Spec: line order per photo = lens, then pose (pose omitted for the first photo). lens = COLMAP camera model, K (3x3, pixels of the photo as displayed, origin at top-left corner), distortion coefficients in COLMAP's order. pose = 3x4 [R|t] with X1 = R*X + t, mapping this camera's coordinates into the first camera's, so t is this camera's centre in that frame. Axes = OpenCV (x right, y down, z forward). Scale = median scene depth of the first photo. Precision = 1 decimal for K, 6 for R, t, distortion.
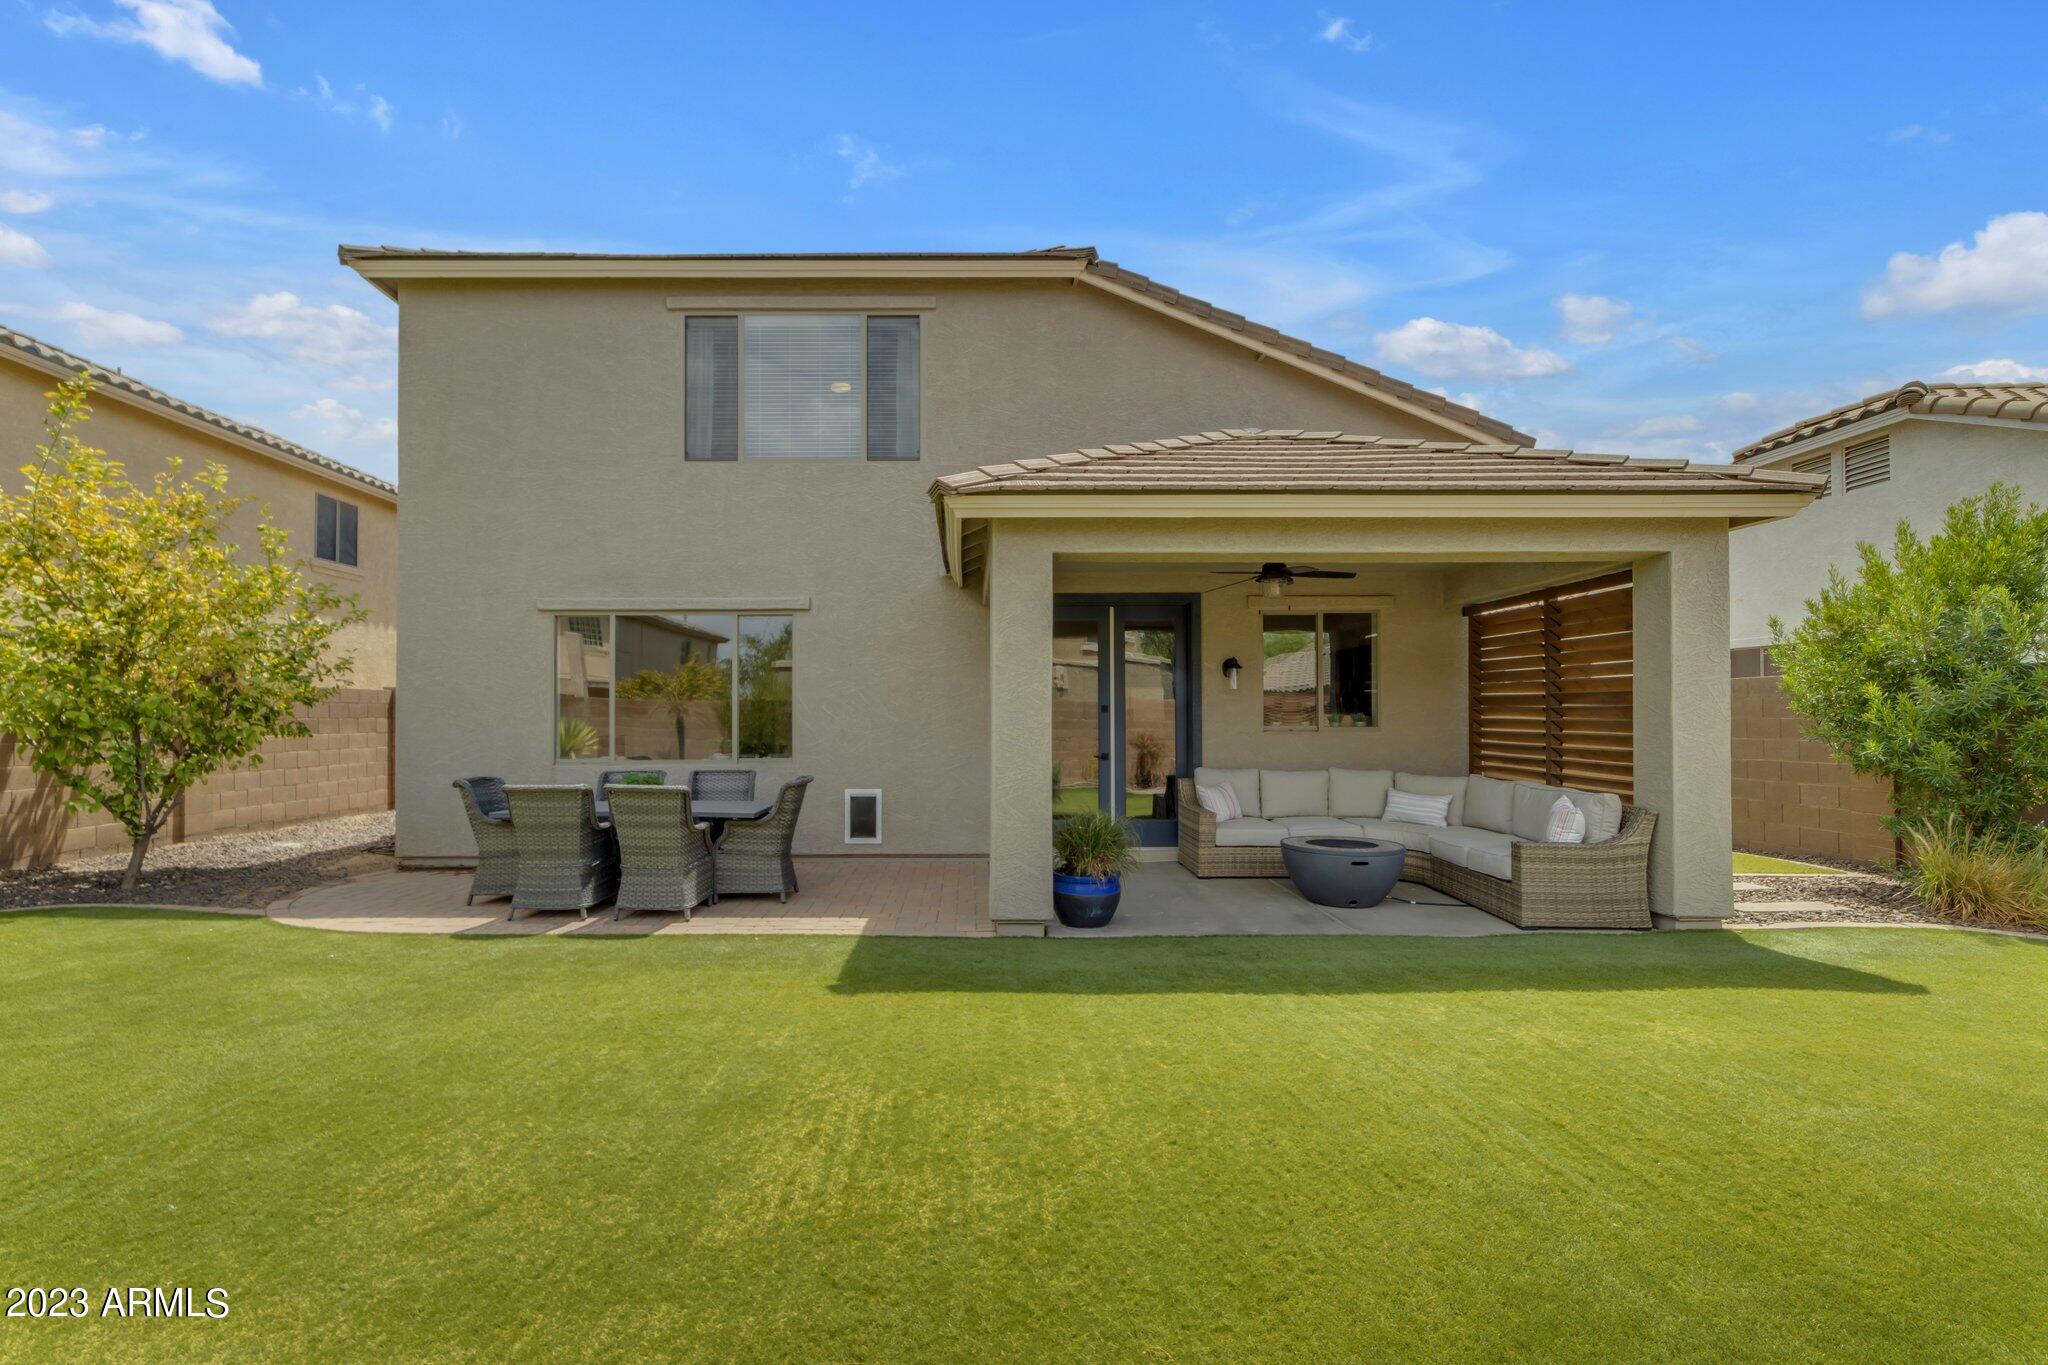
lens RADIAL K [[945.8, 0, 974.3], [0, 945.8, 700.4], [0, 0, 1]] dist [0.000384, 0.002408]
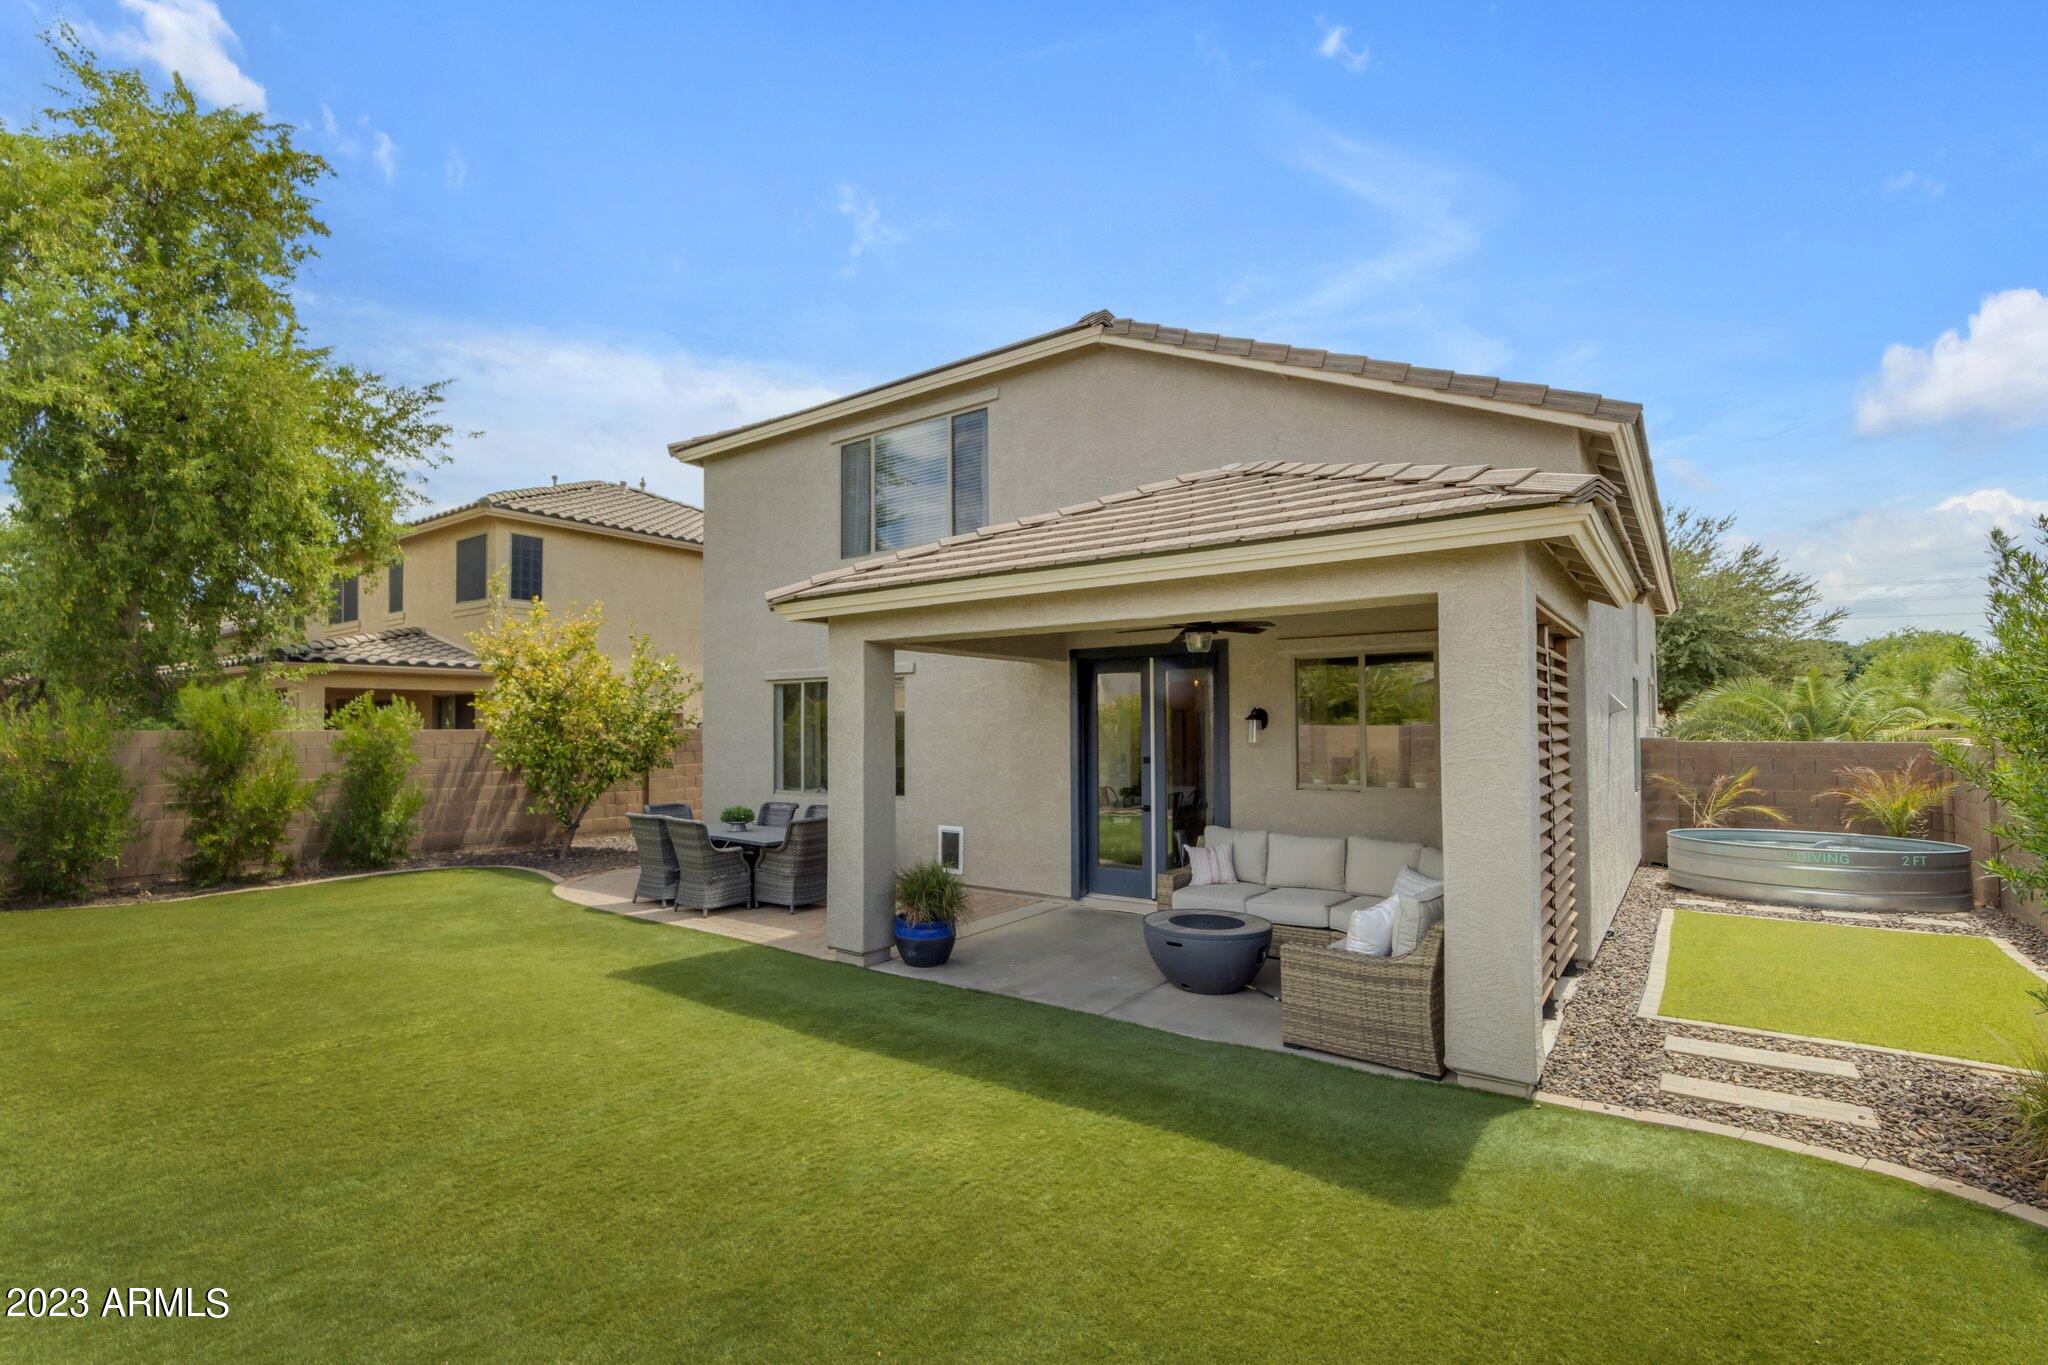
lens RADIAL K [[945.8, 0, 974.3], [0, 945.8, 700.4], [0, 0, 1]] dist [0.000384, 0.002408]
pose [[0.789784, -0.019774, -0.613067, 0.652113], [0.013972, 0.999801, -0.014250, -0.045614], [0.613227, 0.002689, 0.789903, 0.110088]]
